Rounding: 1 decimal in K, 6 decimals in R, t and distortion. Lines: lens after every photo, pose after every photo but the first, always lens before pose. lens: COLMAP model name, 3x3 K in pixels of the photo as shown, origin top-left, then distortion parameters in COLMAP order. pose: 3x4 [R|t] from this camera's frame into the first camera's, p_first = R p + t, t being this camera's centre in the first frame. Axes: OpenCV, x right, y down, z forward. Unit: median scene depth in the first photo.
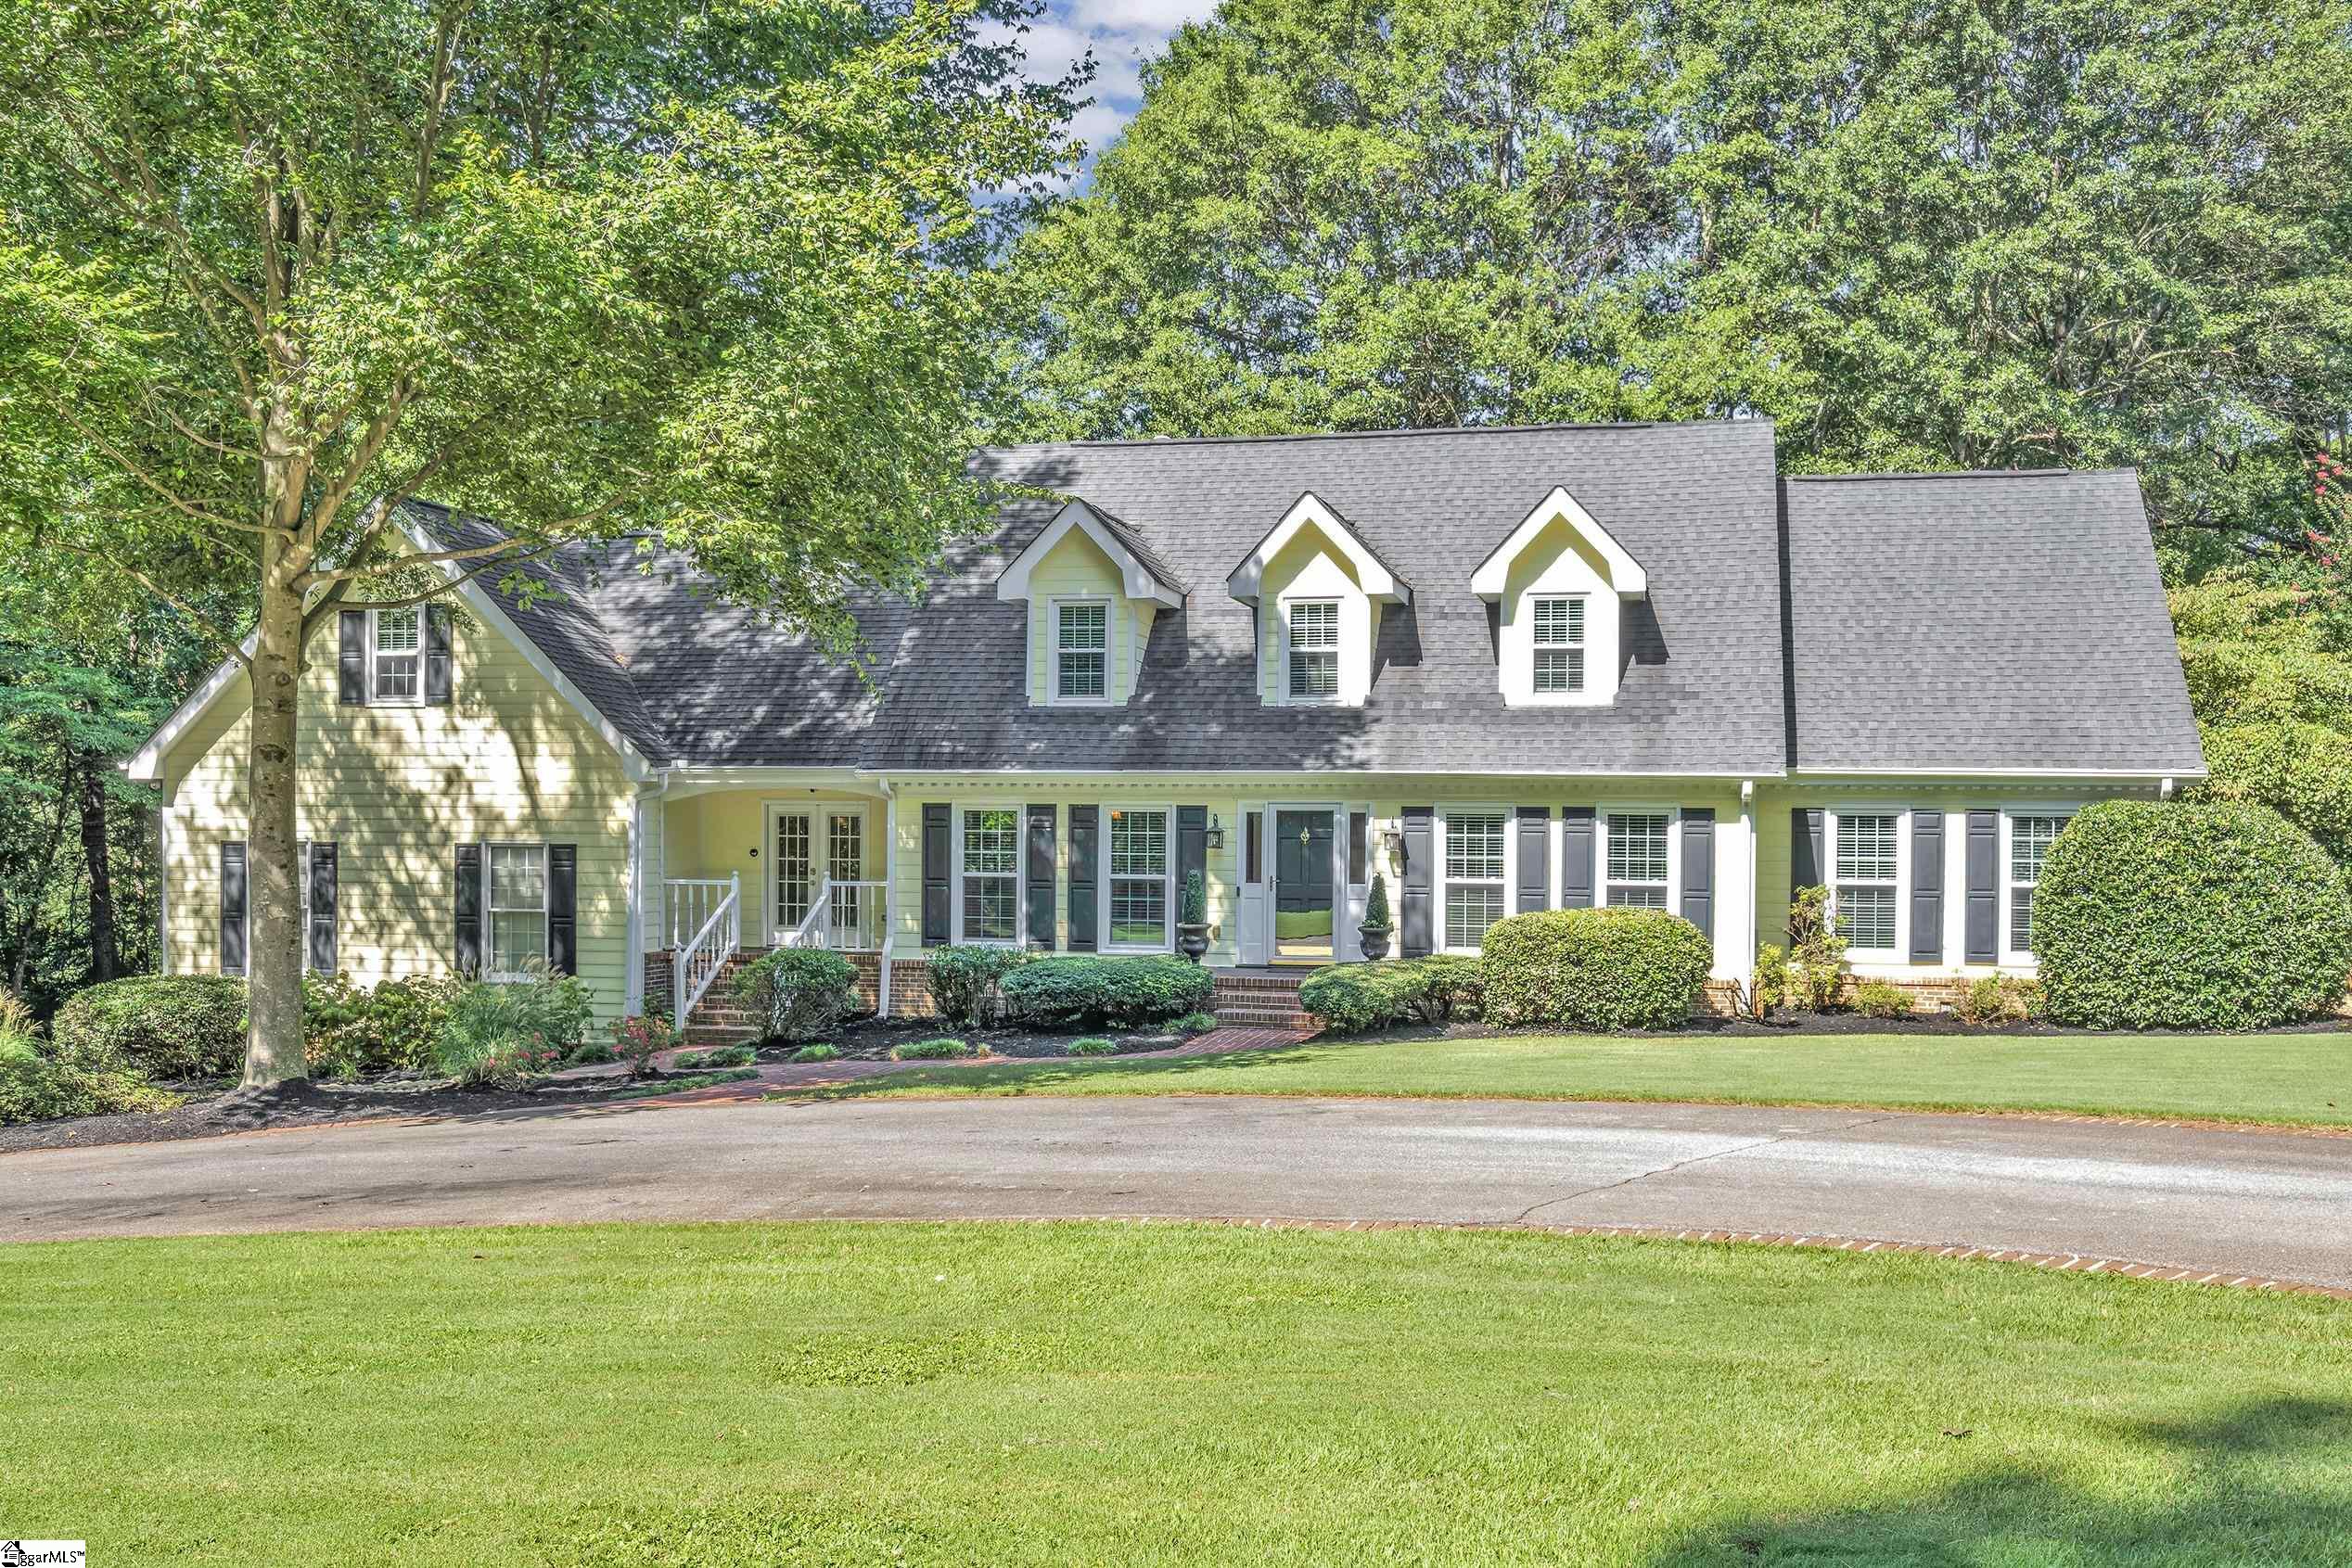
lens RADIAL K [[2180.4, 0, 1214.8], [0, 2180.4, 839.8], [0, 0, 1]] dist [0.013457, 0.007007]
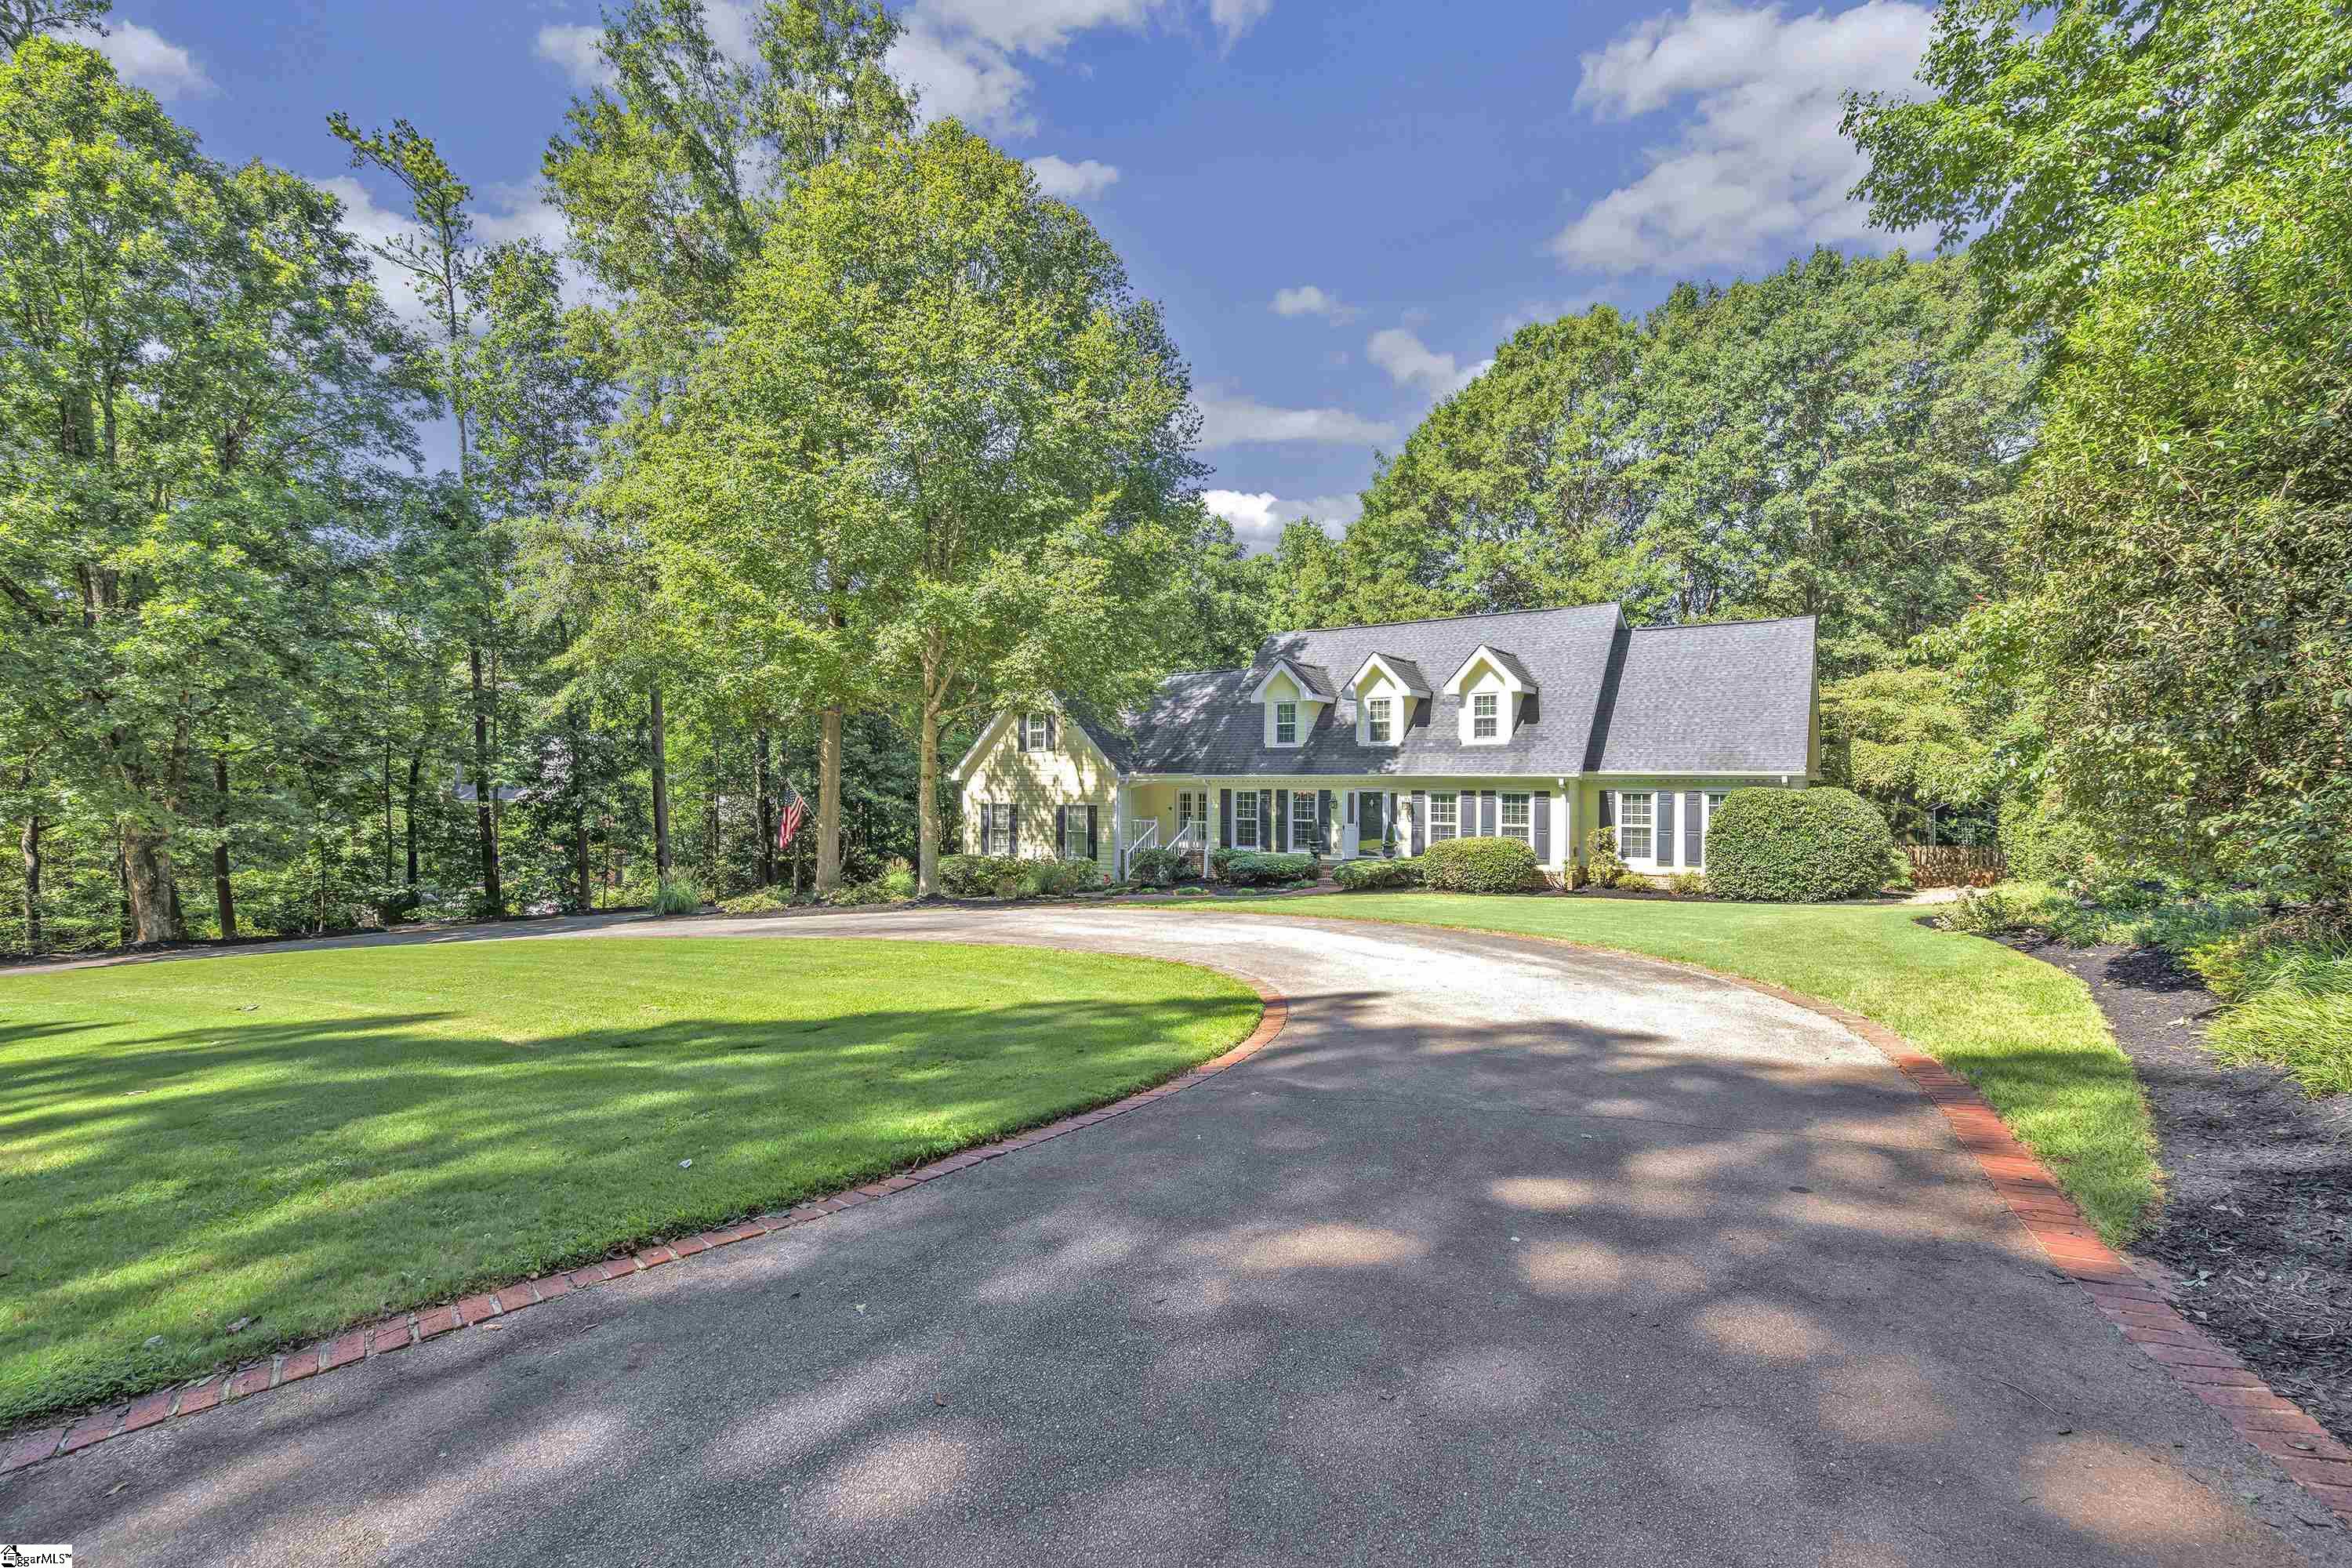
lens RADIAL K [[1053.3, 0, 1191.7], [0, 1053.3, 794.3], [0, 0, 1]] dist [-0.002368, 0.000315]
pose [[0.932082, -0.002131, -0.362242, 0.256864], [0.002339, 0.999997, 0.000138, -0.011535], [0.362241, -0.000976, 0.932084, -0.090725]]
